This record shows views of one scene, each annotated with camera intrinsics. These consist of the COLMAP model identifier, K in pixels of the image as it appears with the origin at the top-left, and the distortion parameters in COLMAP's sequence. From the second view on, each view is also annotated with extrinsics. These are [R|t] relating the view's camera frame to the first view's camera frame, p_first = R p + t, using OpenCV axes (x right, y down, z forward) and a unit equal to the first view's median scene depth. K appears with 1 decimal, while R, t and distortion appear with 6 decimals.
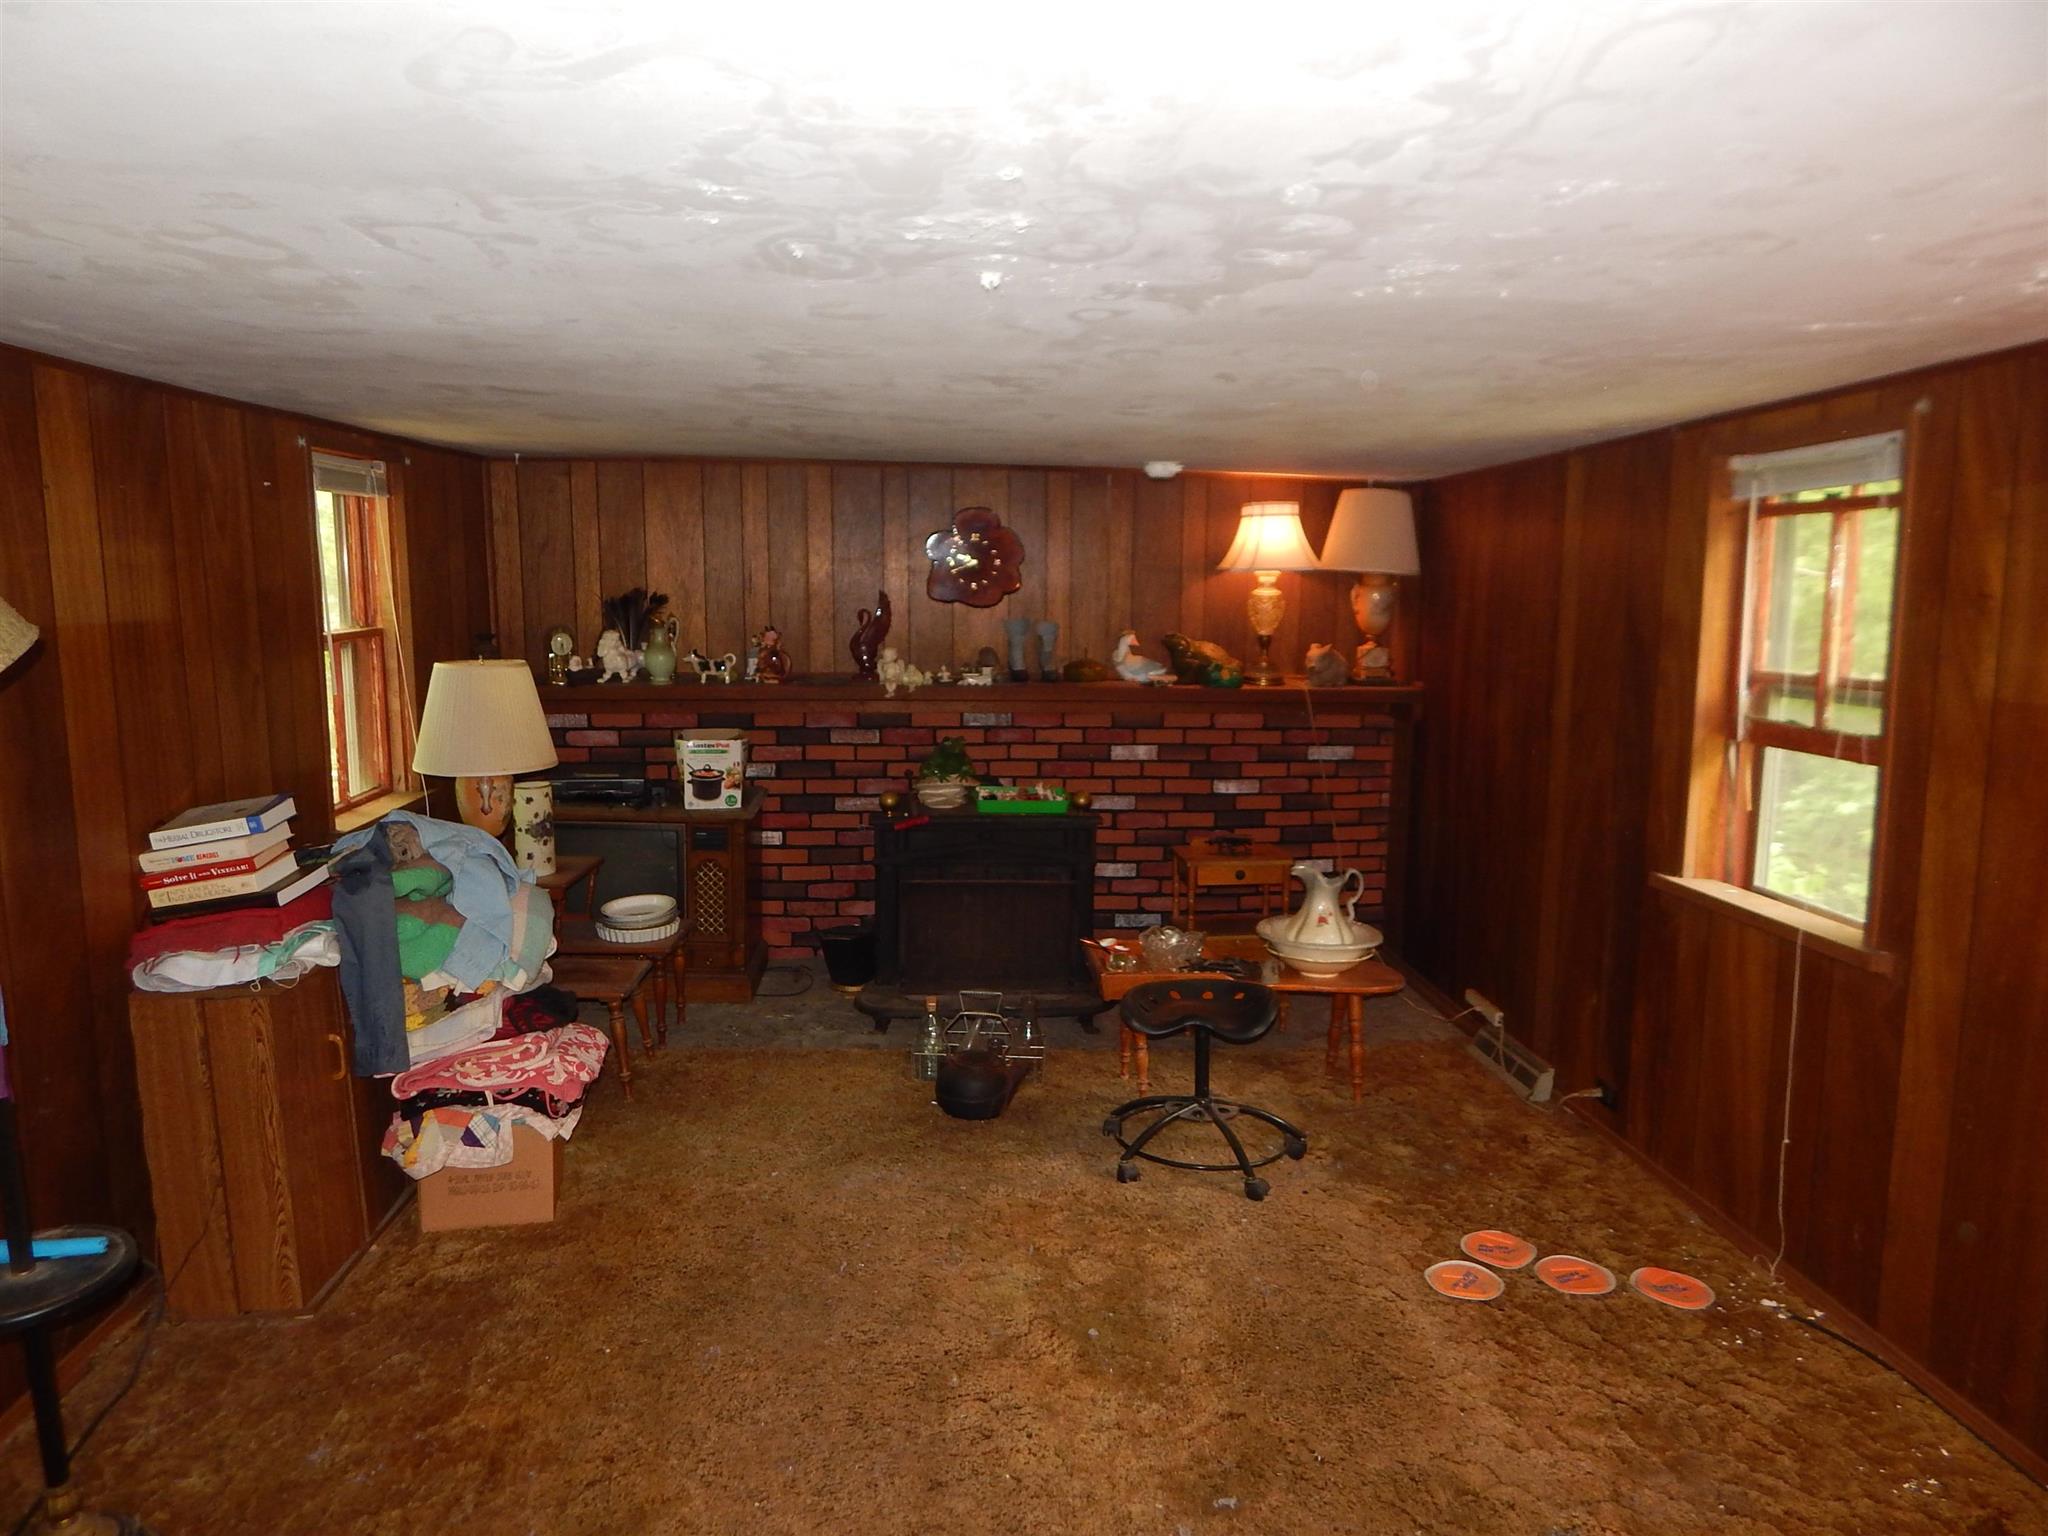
lens RADIAL K [[1327.9, 0, 1026.1], [0, 1327.9, 764.6], [0, 0, 1]] dist [0.003758, -0.000365]
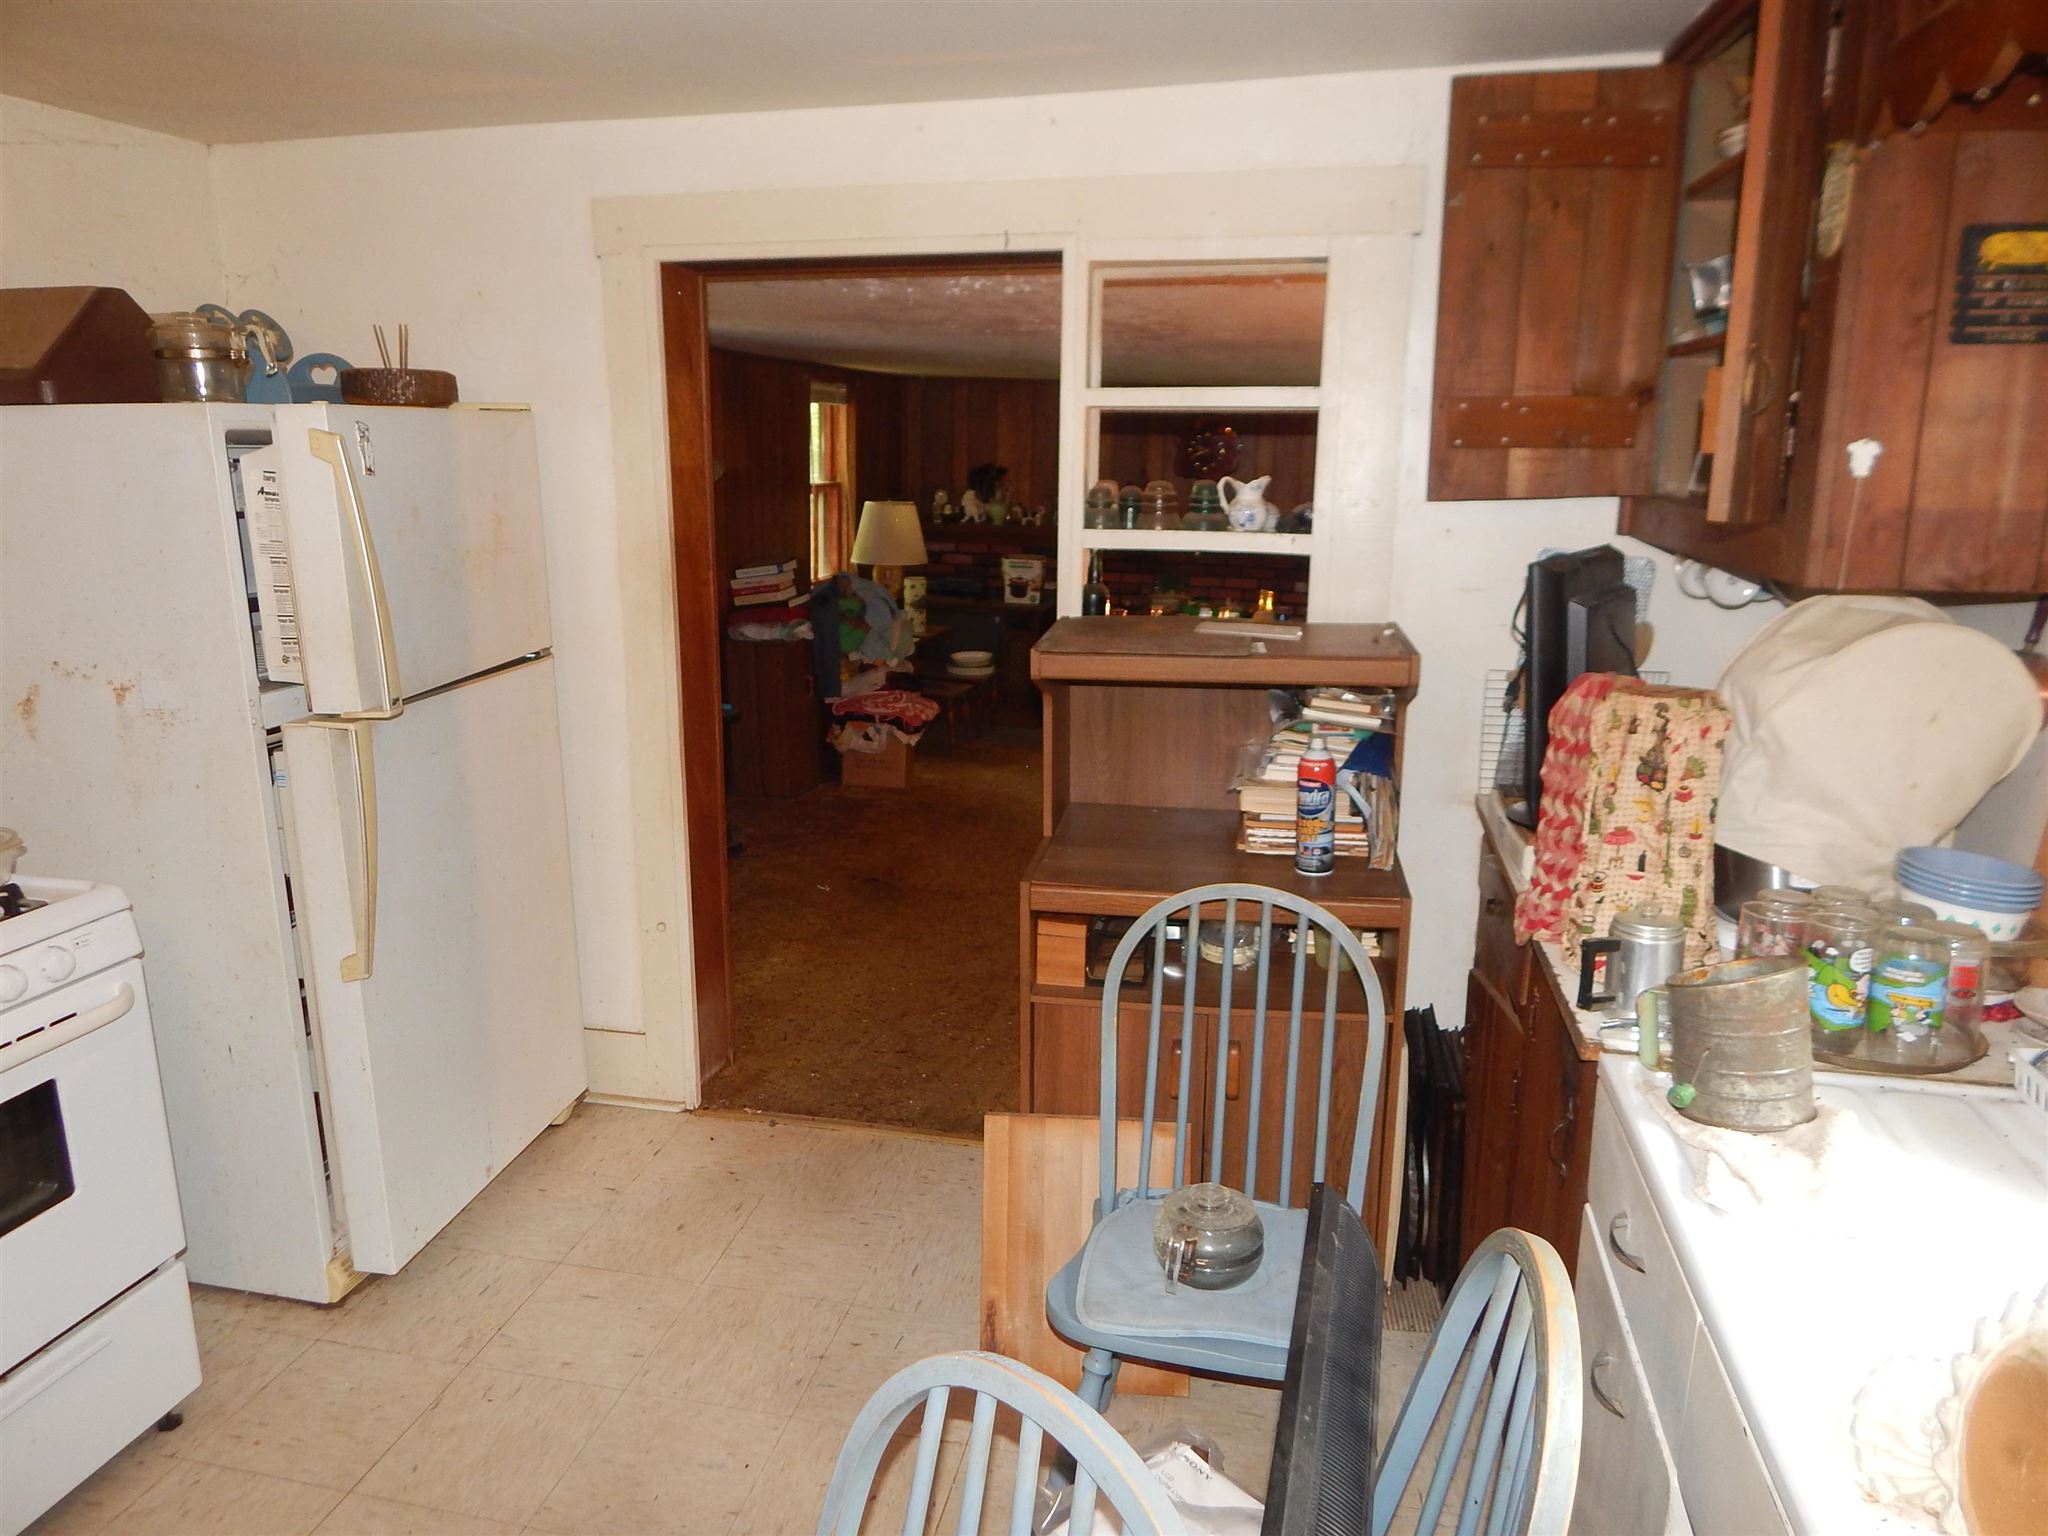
lens RADIAL K [[1327.9, 0, 1026.0], [0, 1327.9, 768.4], [0, 0, 1]] dist [0.003758, -0.000365]
pose [[0.951122, 0.089636, -0.295519, 0.376709], [-0.065160, 0.993655, 0.091676, 0.121204], [0.301861, -0.067939, 0.950928, -0.774593]]
